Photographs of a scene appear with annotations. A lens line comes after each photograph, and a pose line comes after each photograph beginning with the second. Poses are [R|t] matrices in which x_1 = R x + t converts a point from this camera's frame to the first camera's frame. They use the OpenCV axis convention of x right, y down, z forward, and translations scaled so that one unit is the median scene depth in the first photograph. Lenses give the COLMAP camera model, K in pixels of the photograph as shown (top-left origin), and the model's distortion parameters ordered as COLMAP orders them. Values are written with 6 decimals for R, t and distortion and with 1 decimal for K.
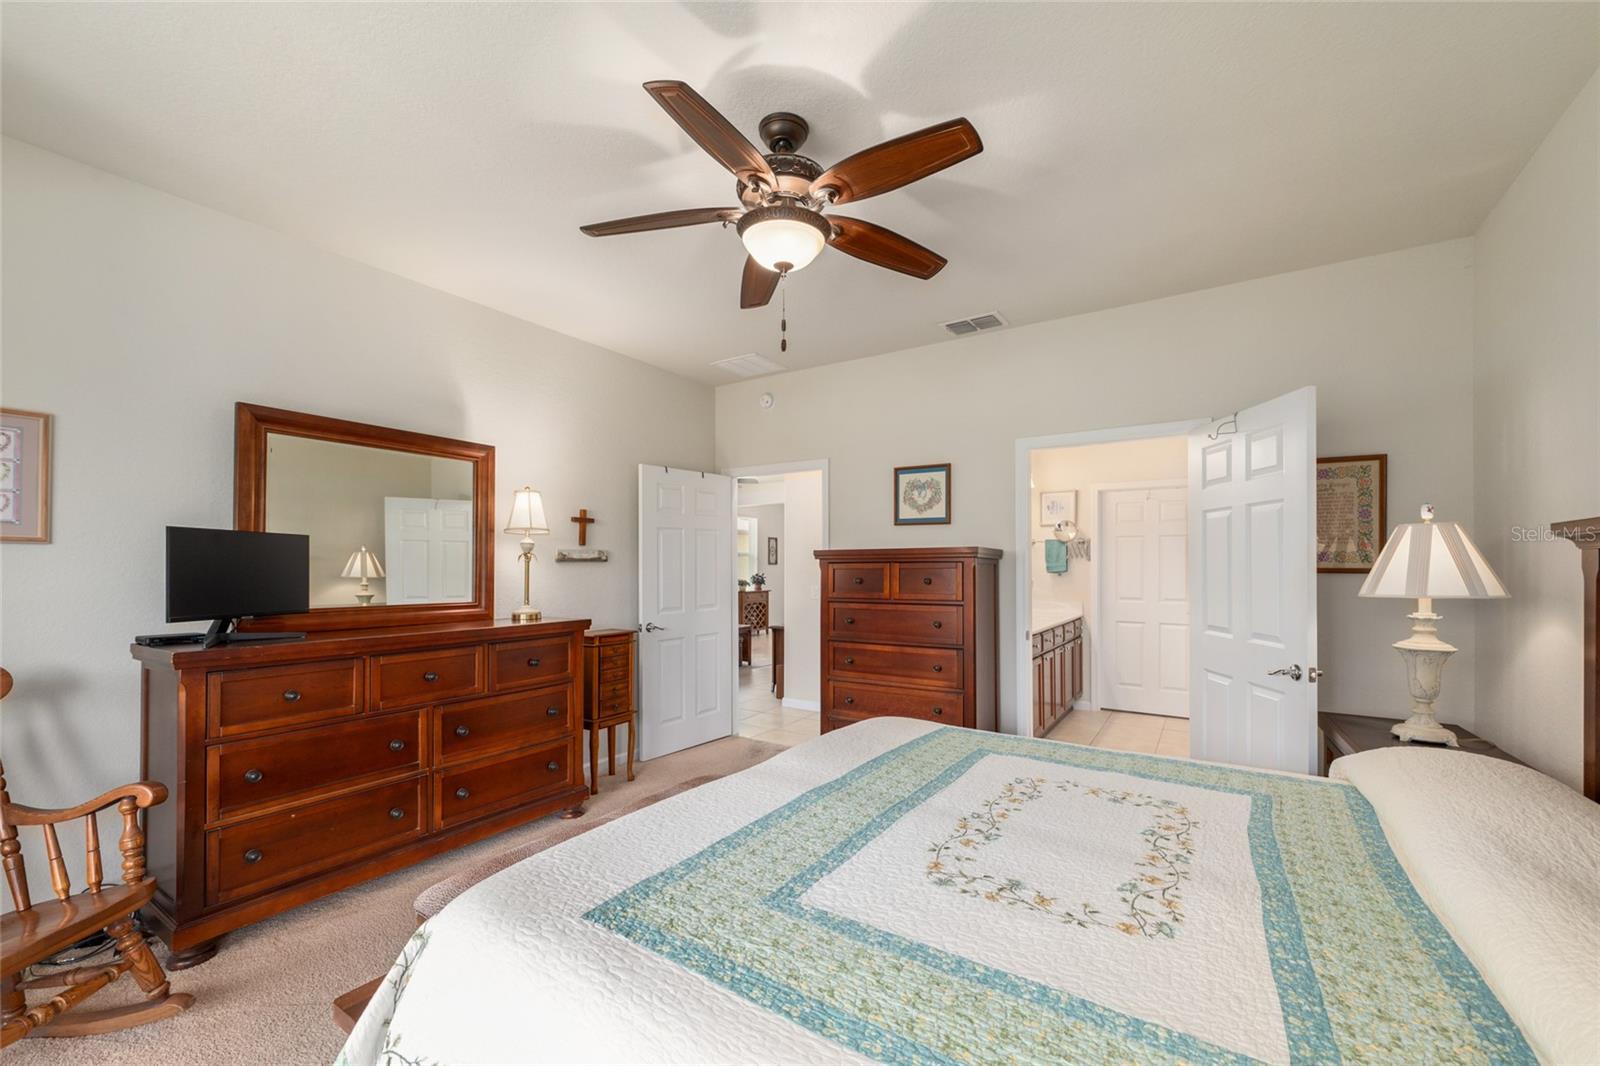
lens RADIAL K [[643.0, 0, 803.7], [0, 643.0, 562.2], [0, 0, 1]] dist [0.000813, -0.000108]
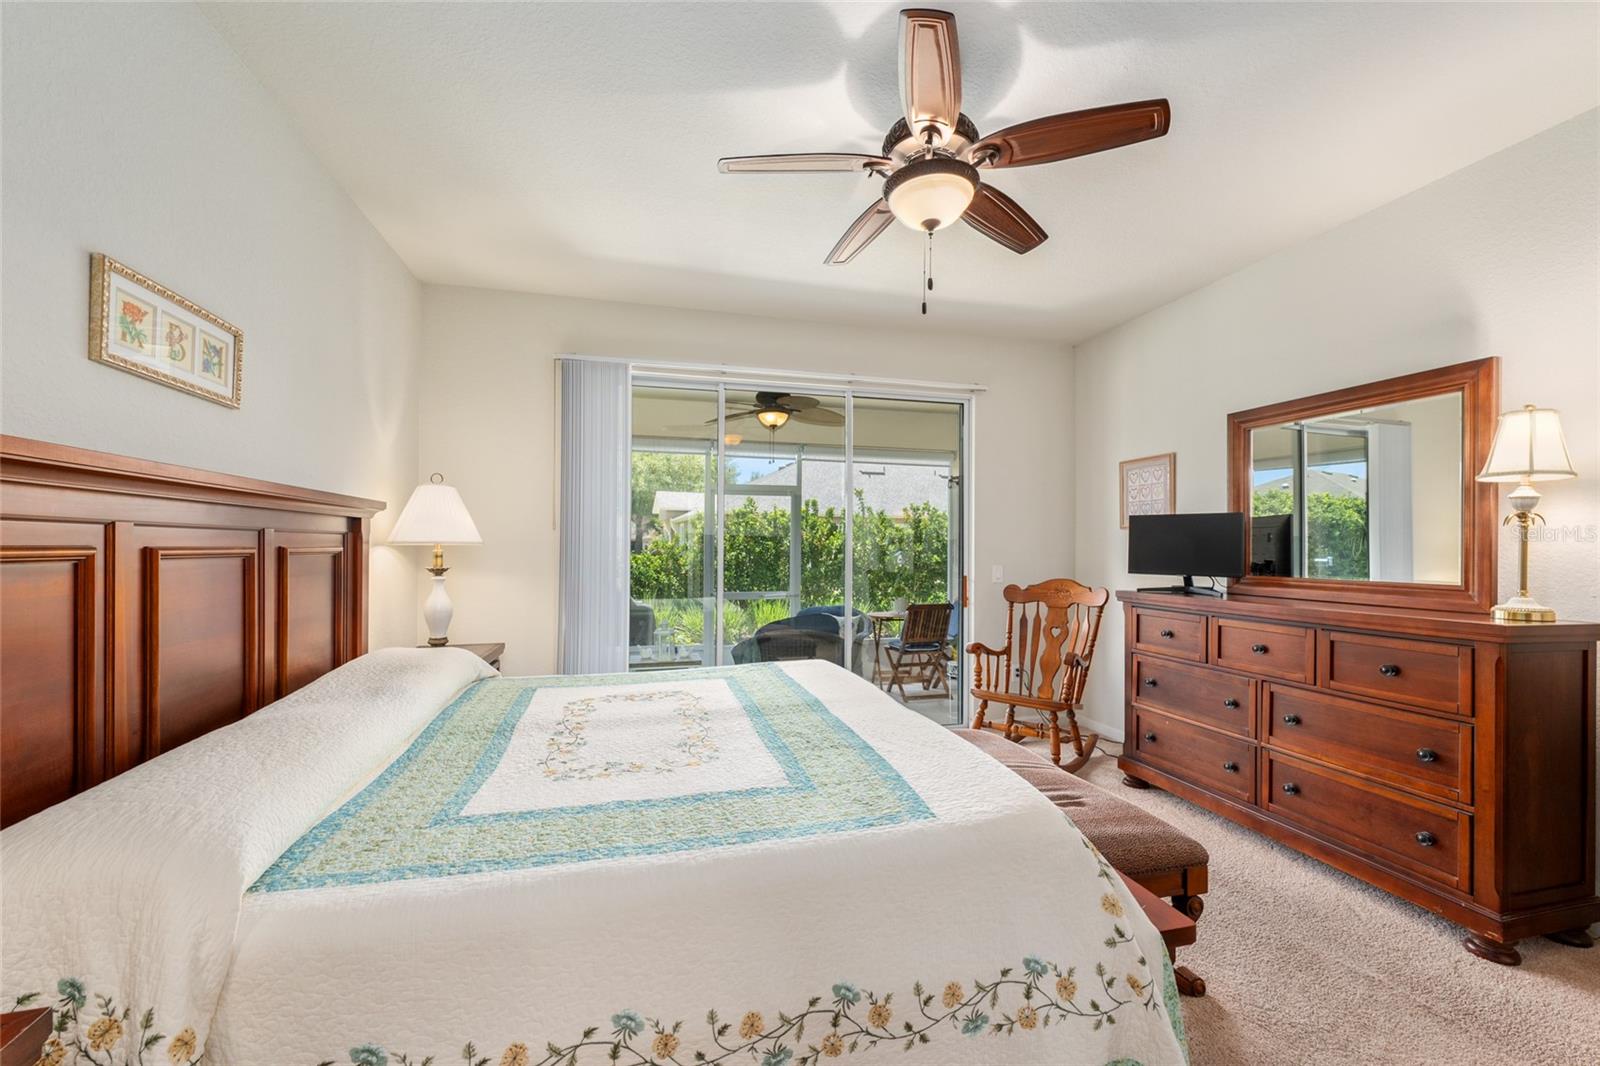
lens RADIAL K [[634.3, 0, 799.8], [0, 634.3, 542.4], [0, 0, 1]] dist [0.002222, -0.001107]
pose [[-0.674302, -0.010152, -0.738386, 0.894212], [-0.000694, 0.999914, -0.013114, 0.042346], [0.738455, -0.008330, -0.674251, 1.649274]]
